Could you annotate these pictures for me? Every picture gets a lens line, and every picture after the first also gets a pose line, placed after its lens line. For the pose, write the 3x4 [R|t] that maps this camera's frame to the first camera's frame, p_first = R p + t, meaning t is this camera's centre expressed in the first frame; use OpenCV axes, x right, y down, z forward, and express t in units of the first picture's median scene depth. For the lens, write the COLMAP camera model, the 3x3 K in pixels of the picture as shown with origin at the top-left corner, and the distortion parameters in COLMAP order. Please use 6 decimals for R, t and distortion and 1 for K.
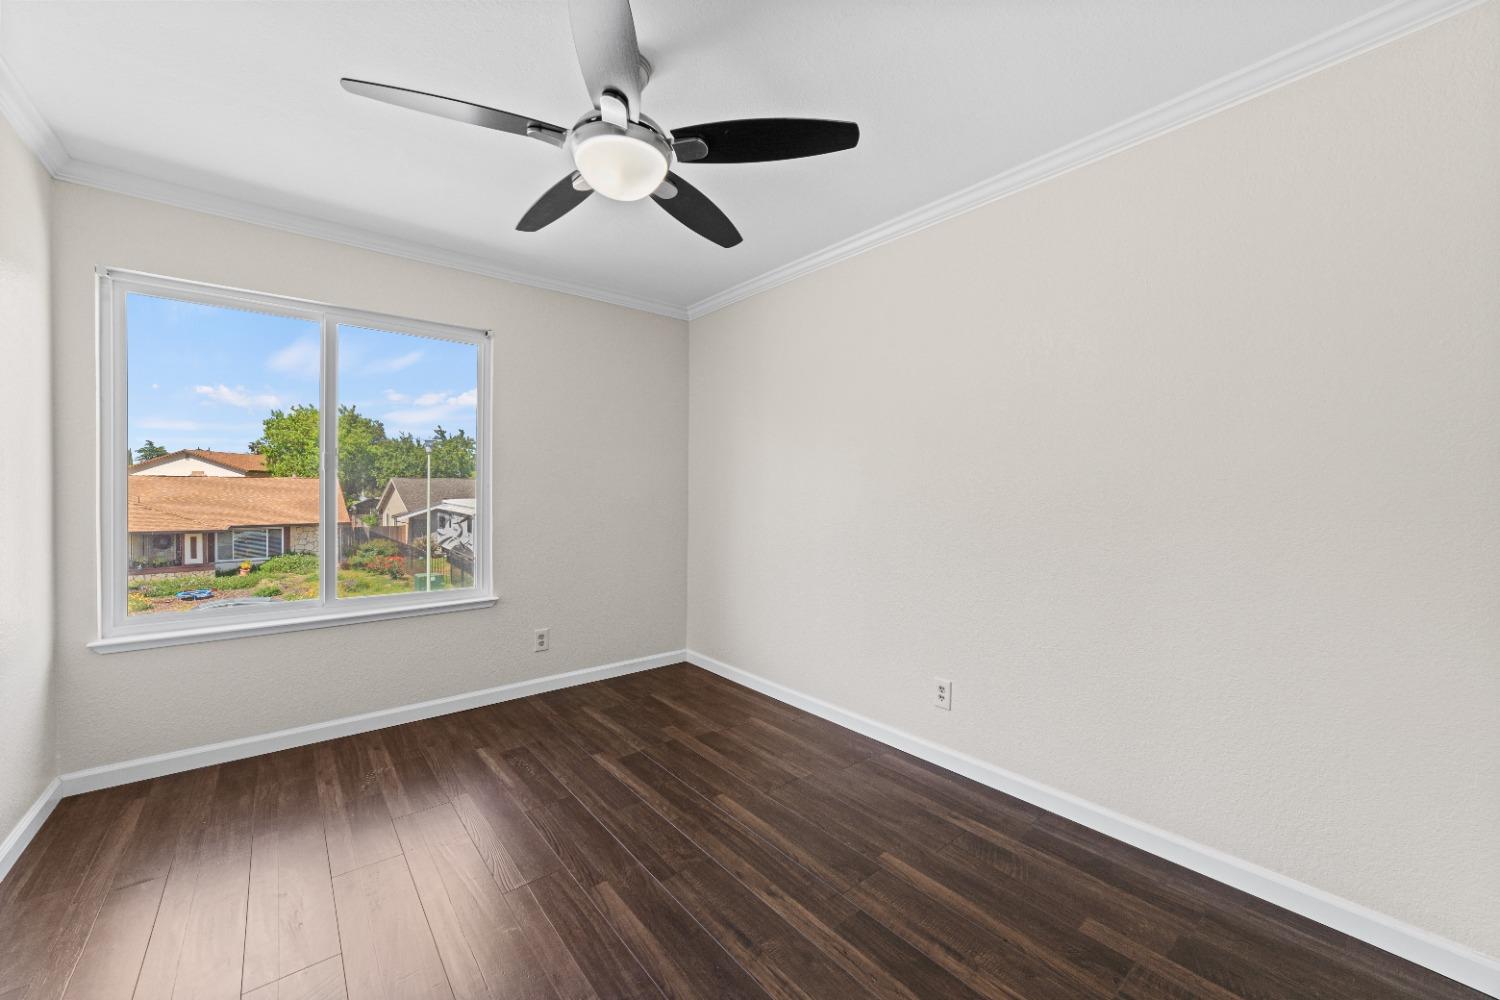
lens RADIAL K [[569.6, 0, 739.1], [0, 569.6, 492.8], [0, 0, 1]] dist [0.001192, 0.000432]
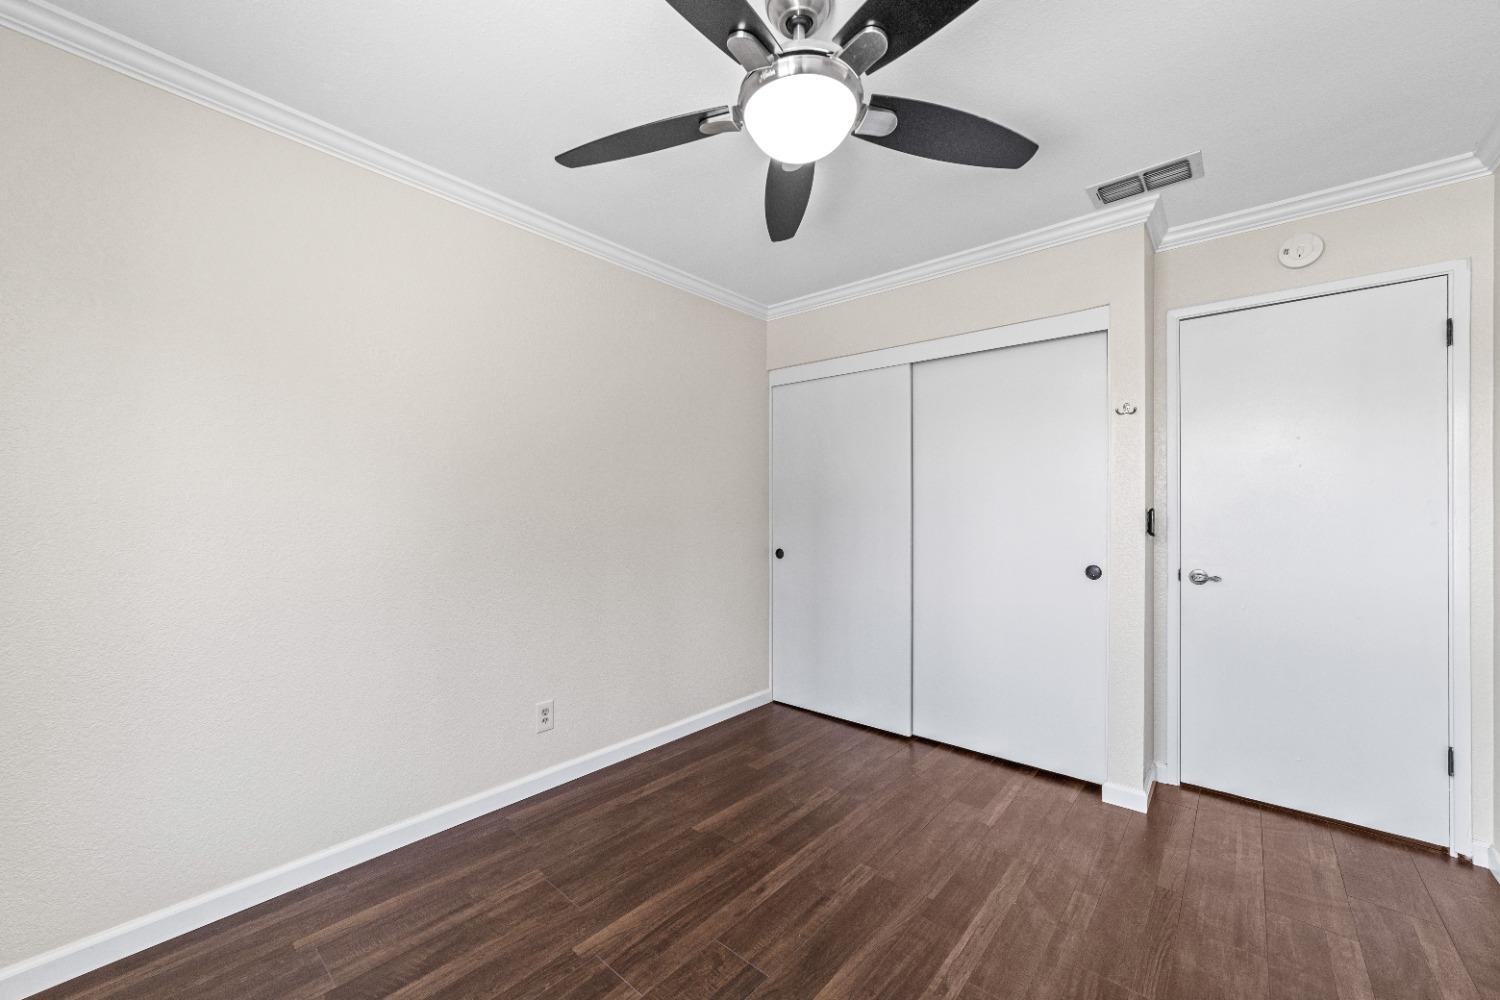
lens RADIAL K [[569.6, 0, 747.1], [0, 569.6, 502.1], [0, 0, 1]] dist [0.001192, 0.000432]
pose [[-0.157564, 0.012660, 0.987428, -0.874849], [-0.004765, 0.999896, -0.013580, -0.010353], [-0.987497, -0.006845, -0.157487, 1.042050]]
